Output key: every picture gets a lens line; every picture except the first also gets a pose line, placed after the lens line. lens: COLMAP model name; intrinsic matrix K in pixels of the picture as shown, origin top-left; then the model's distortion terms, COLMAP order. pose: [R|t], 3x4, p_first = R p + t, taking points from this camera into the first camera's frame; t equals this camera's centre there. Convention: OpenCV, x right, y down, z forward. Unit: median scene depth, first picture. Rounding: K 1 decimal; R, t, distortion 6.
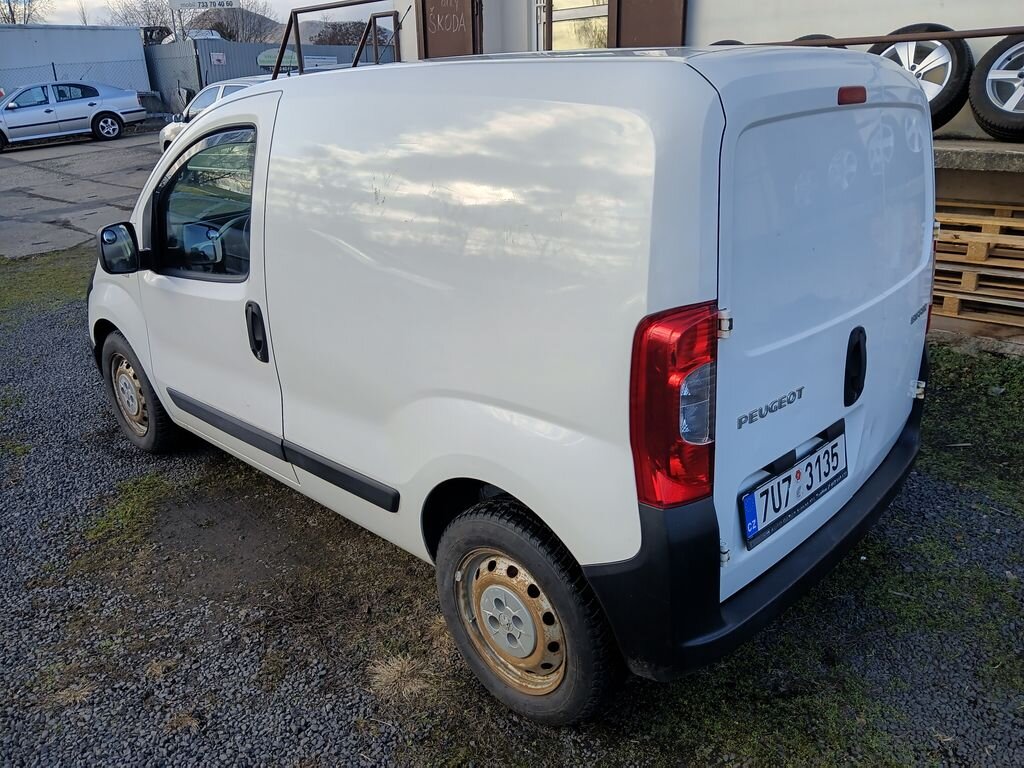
lens RADIAL K [[795.5, 0, 512.0], [0, 795.5, 384.0], [0, 0, 1]] dist [0.025833, -0.071070]
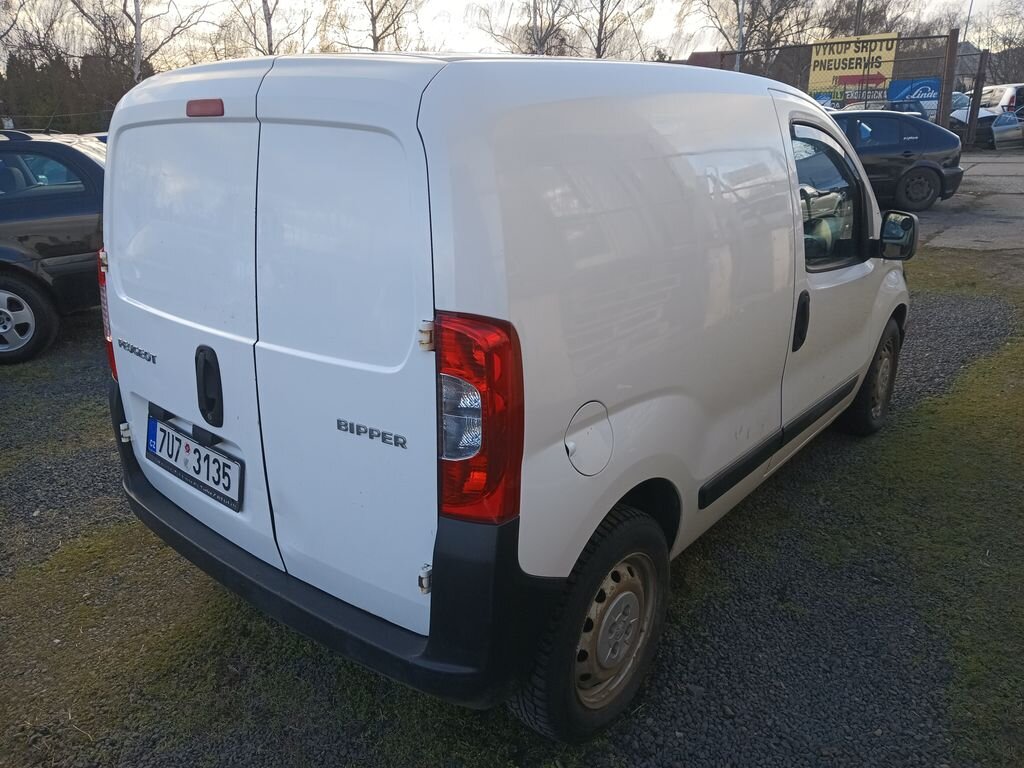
lens RADIAL K [[795.5, 0, 512.0], [0, 795.5, 384.0], [0, 0, 1]] dist [0.025833, -0.071070]
pose [[0.073010, 0.352958, -0.932786, 1.419794], [-0.344621, 0.886600, 0.308507, -0.470806], [0.935898, 0.298934, 0.186368, 1.211359]]
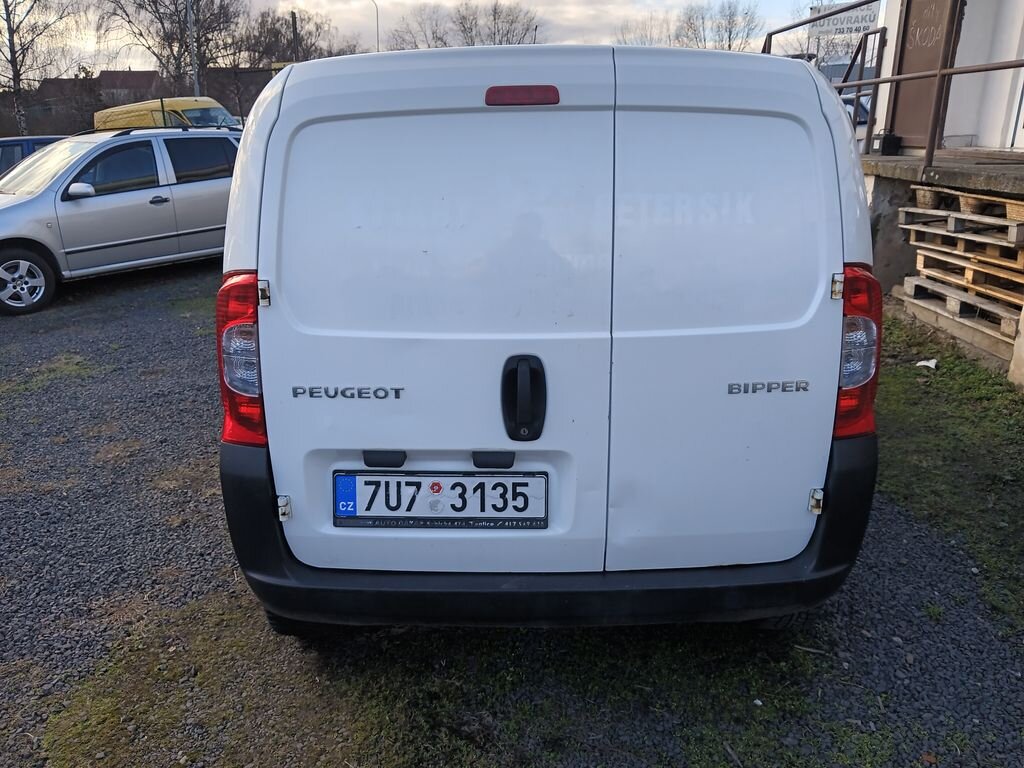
lens RADIAL K [[789.8, 0, 512.0], [0, 789.8, 384.0], [0, 0, 1]] dist [0.058796, -0.060505]
pose [[0.695247, 0.241900, -0.676842, 1.061553], [-0.263591, 0.961868, 0.073009, -0.103042], [0.668693, 0.127650, 0.732499, 0.349184]]
